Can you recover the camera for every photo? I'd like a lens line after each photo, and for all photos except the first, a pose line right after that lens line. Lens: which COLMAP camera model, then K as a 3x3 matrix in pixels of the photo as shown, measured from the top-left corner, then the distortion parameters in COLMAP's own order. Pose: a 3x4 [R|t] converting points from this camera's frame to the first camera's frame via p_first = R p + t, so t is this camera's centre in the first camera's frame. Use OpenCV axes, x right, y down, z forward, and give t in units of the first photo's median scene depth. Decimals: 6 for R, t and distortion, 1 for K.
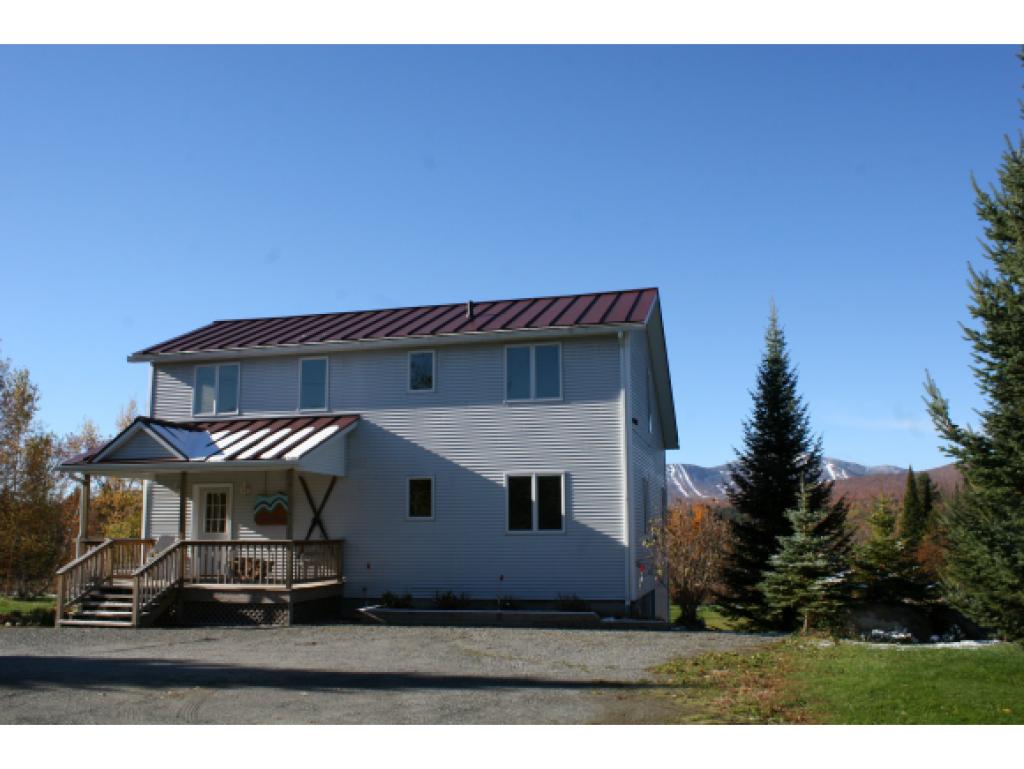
lens RADIAL K [[901.9, 0, 512.0], [0, 901.9, 384.5], [0, 0, 1]] dist [-0.183181, 0.188961]
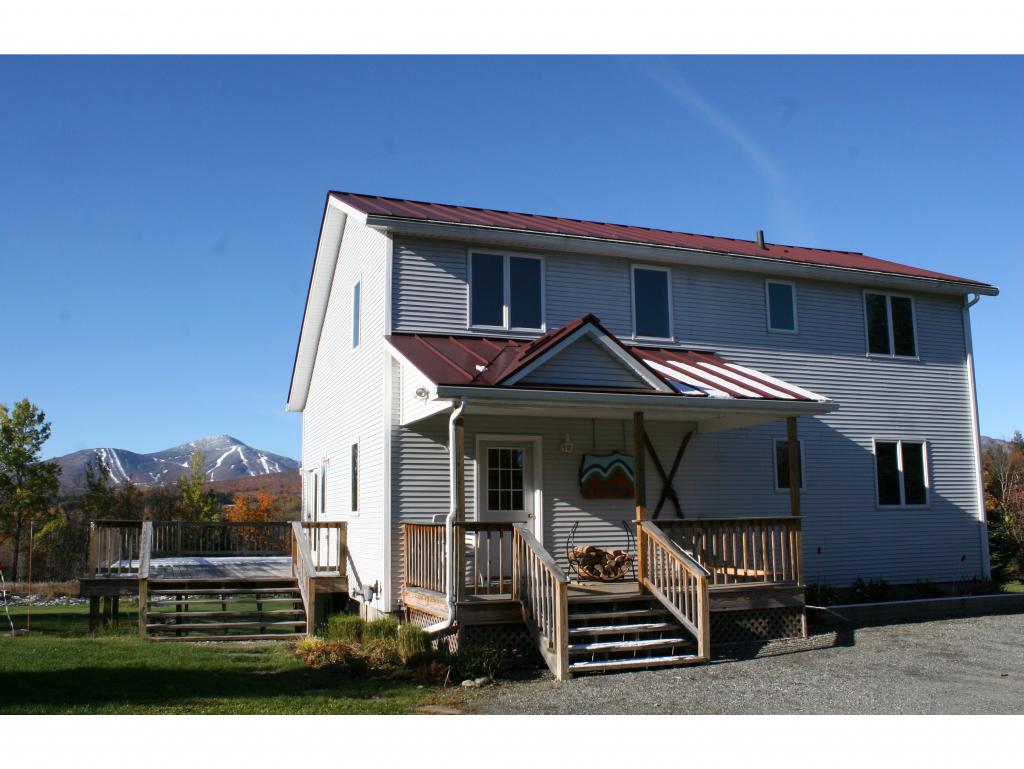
lens RADIAL K [[919.4, 0, 487.3], [0, 919.4, 403.1], [0, 0, 1]] dist [-0.194769, 0.195792]
pose [[0.835937, 0.074379, 0.543761, -0.771320], [-0.092606, 0.995684, 0.006169, 0.092963], [-0.540956, -0.055512, 0.839217, 0.481364]]
